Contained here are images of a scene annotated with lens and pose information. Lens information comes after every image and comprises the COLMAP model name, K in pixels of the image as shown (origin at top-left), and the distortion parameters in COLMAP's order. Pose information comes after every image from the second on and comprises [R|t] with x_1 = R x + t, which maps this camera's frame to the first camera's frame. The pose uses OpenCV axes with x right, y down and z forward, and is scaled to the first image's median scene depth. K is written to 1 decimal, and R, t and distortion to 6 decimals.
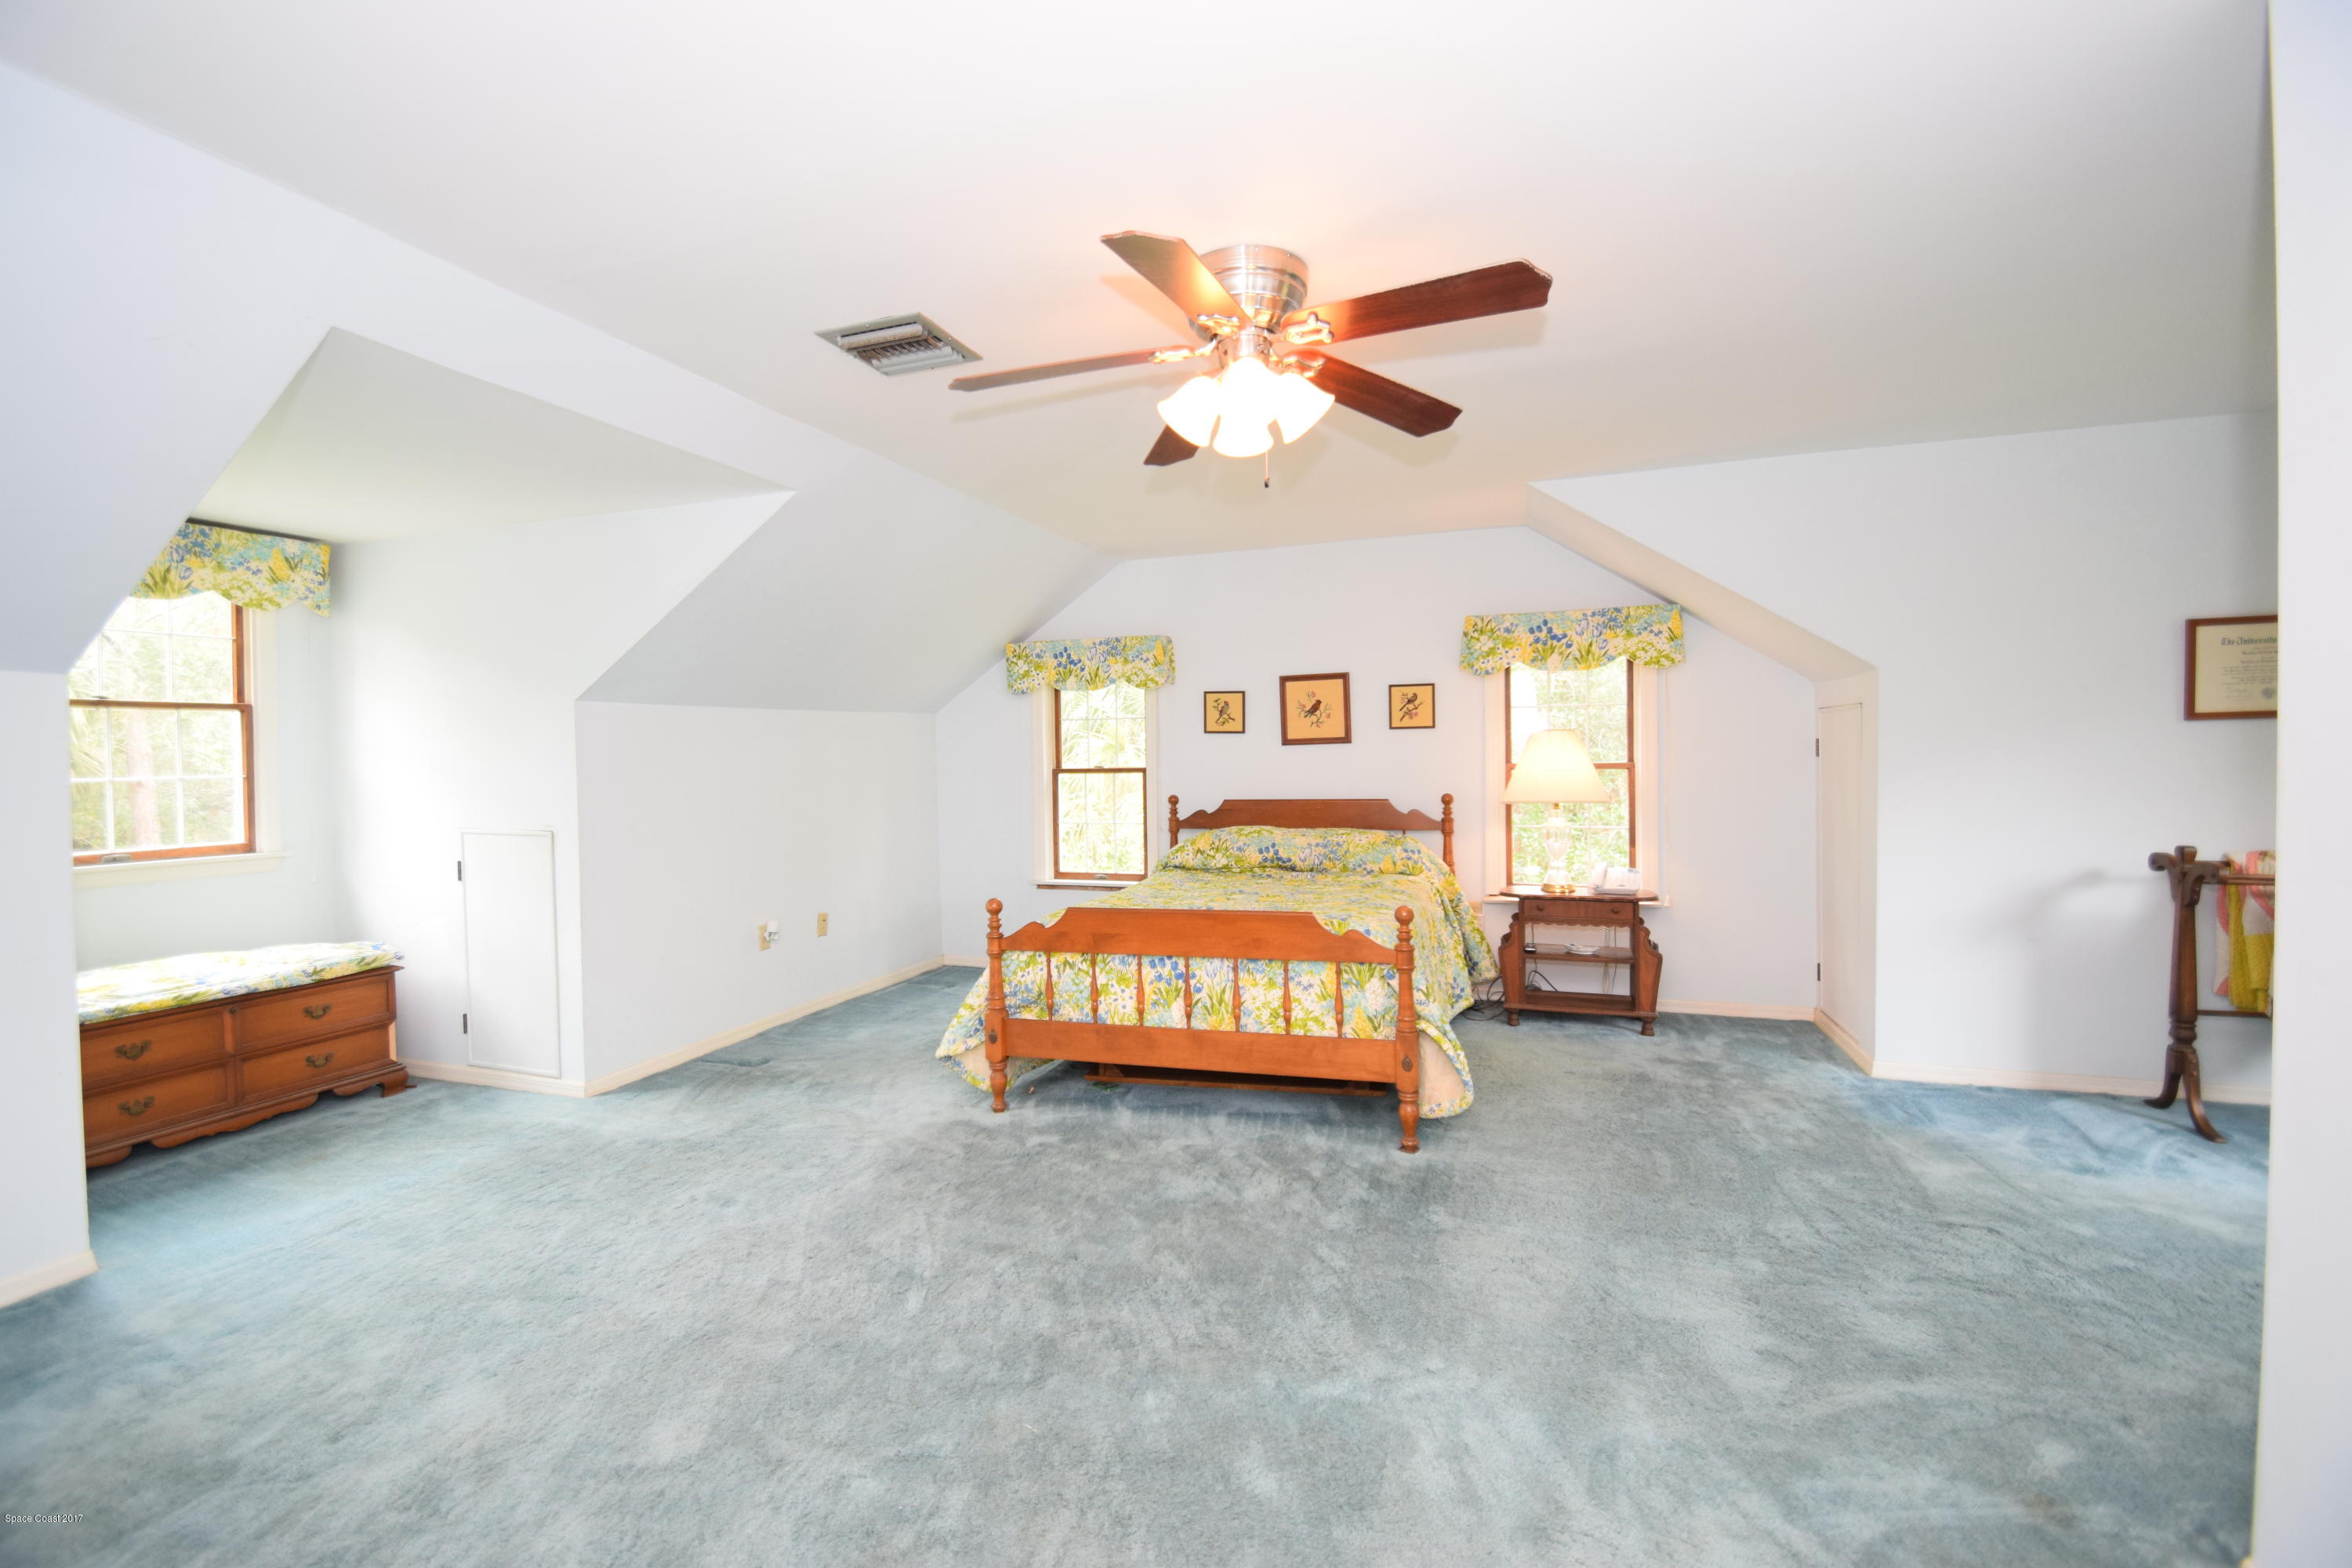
lens RADIAL K [[1021.8, 0, 1169.9], [0, 1021.8, 783.4], [0, 0, 1]] dist [-0.012603, -0.001634]
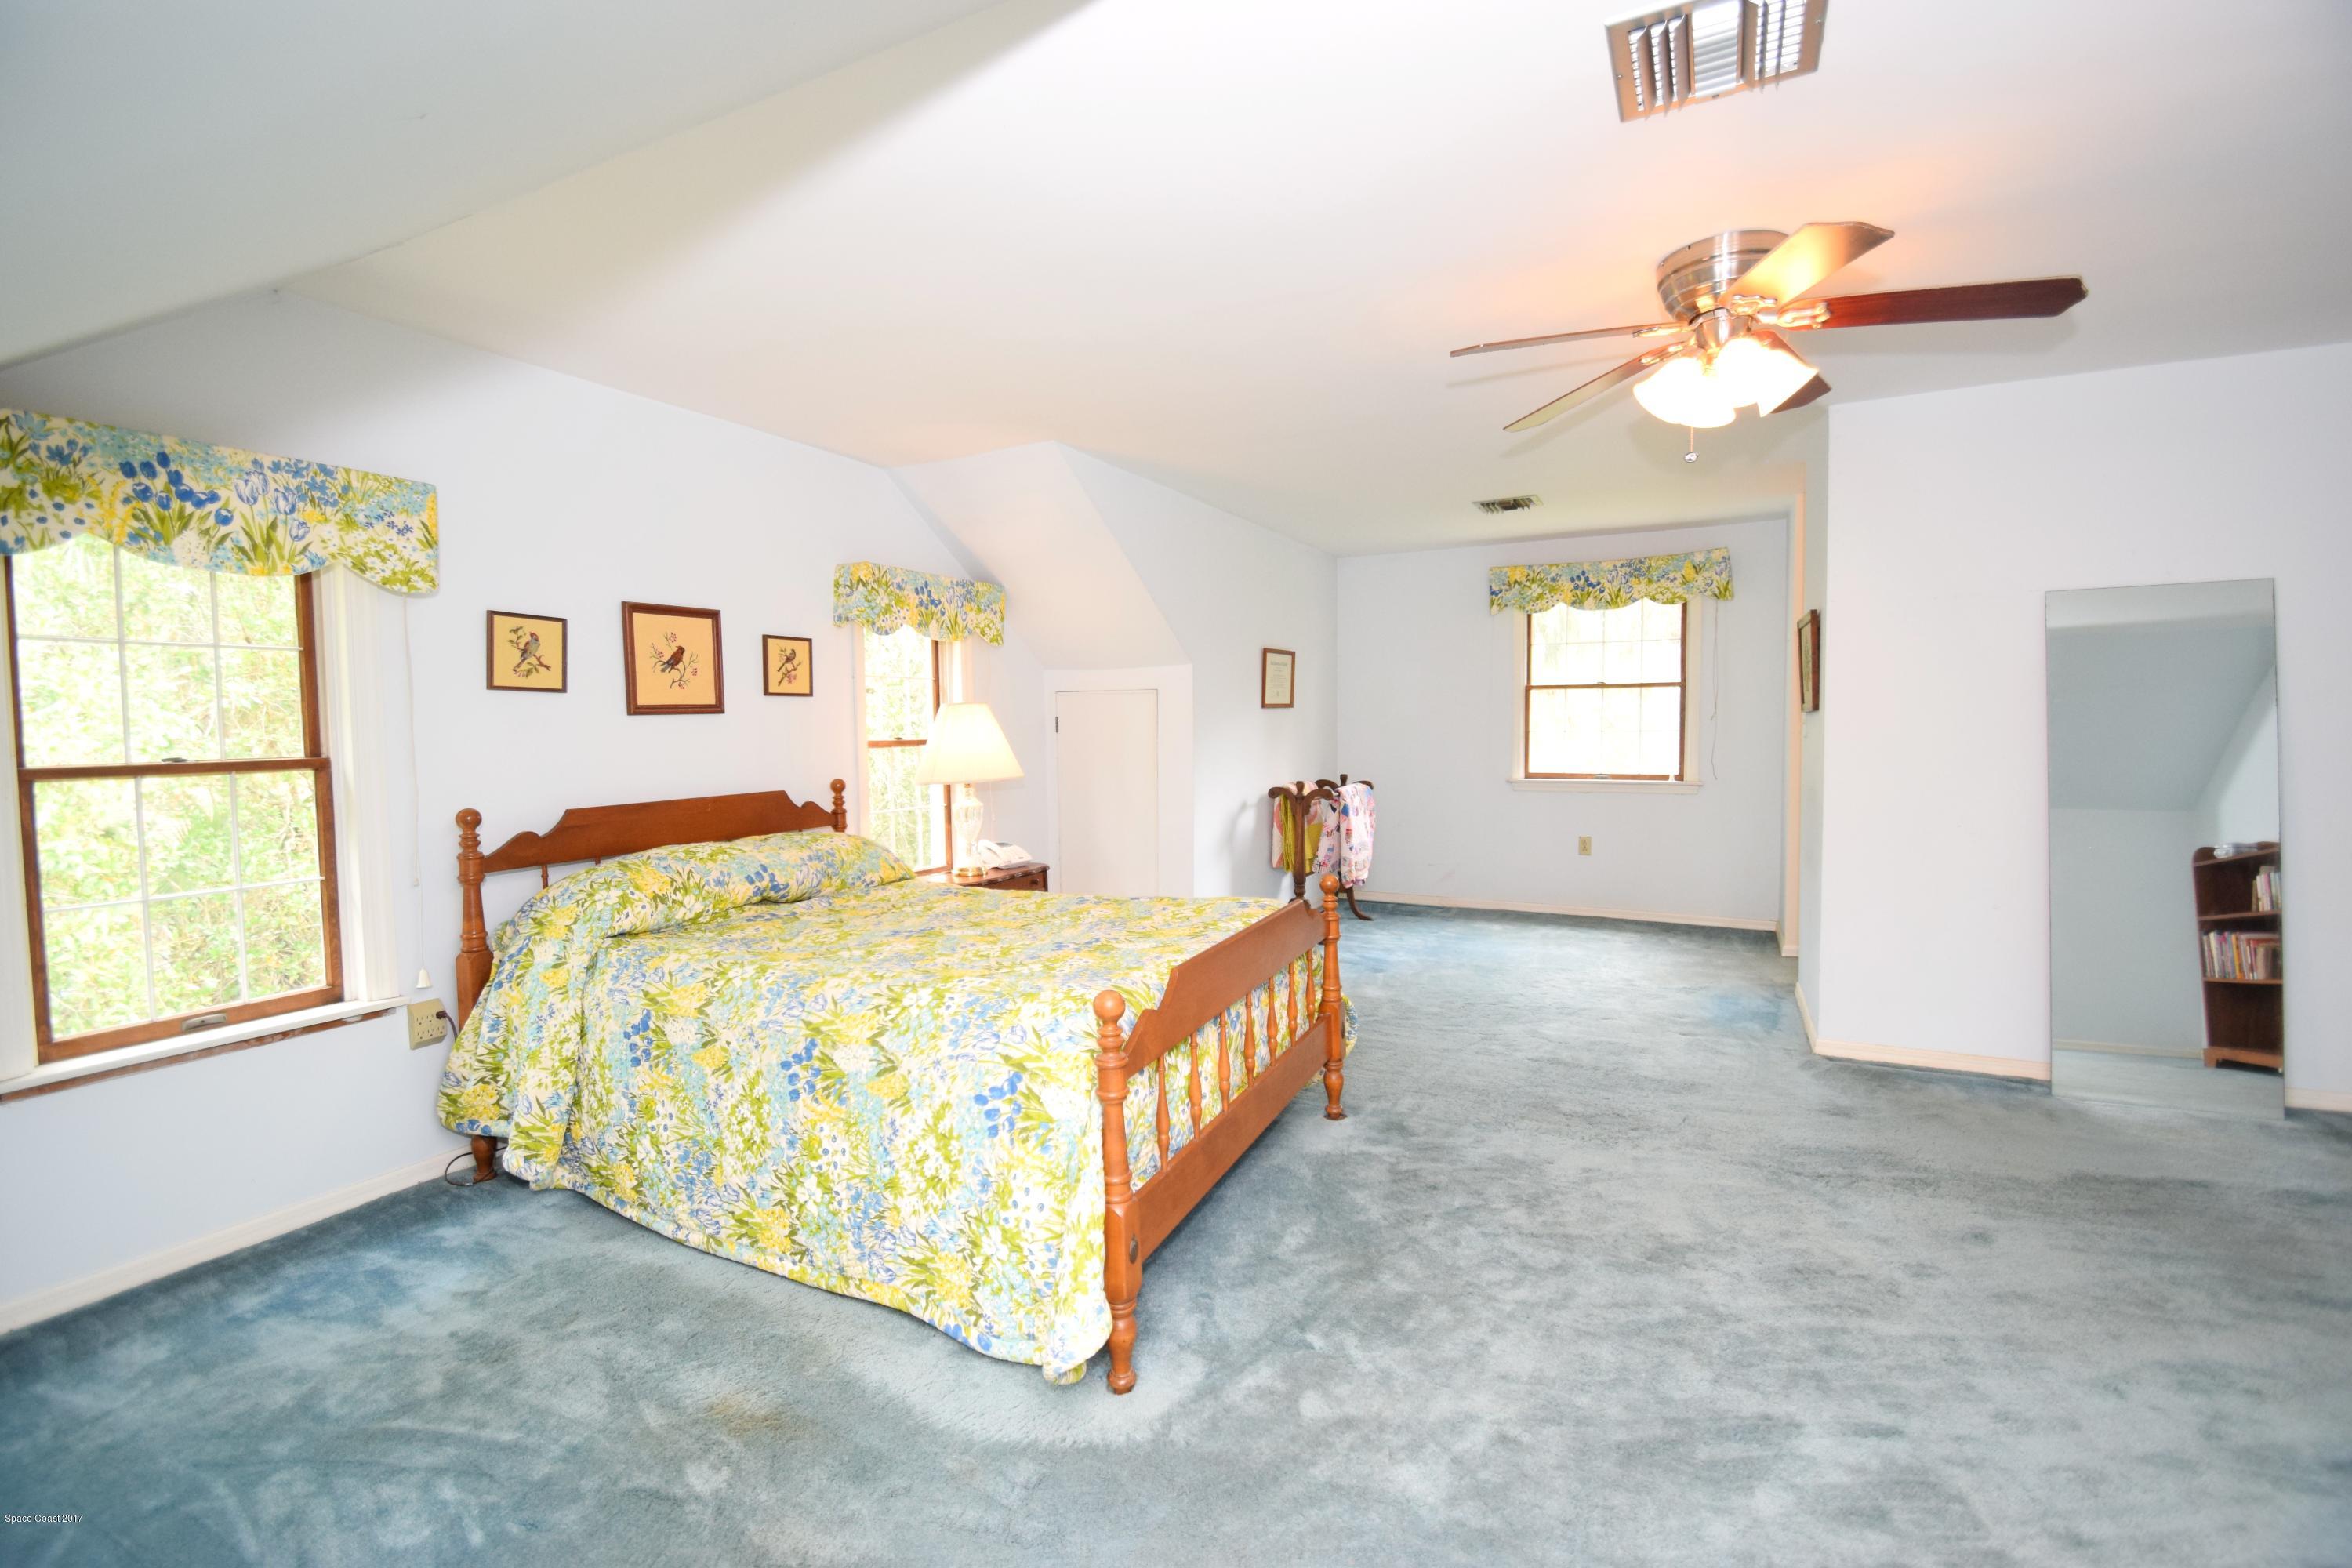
lens RADIAL K [[1021.8, 0, 1171.4], [0, 1021.8, 777.8], [0, 0, 1]] dist [-0.012603, -0.001634]
pose [[0.128123, -0.042033, 0.990867, -0.470595], [0.035323, 0.998661, 0.037796, -0.011176], [-0.991129, 0.030158, 0.129436, 0.613345]]
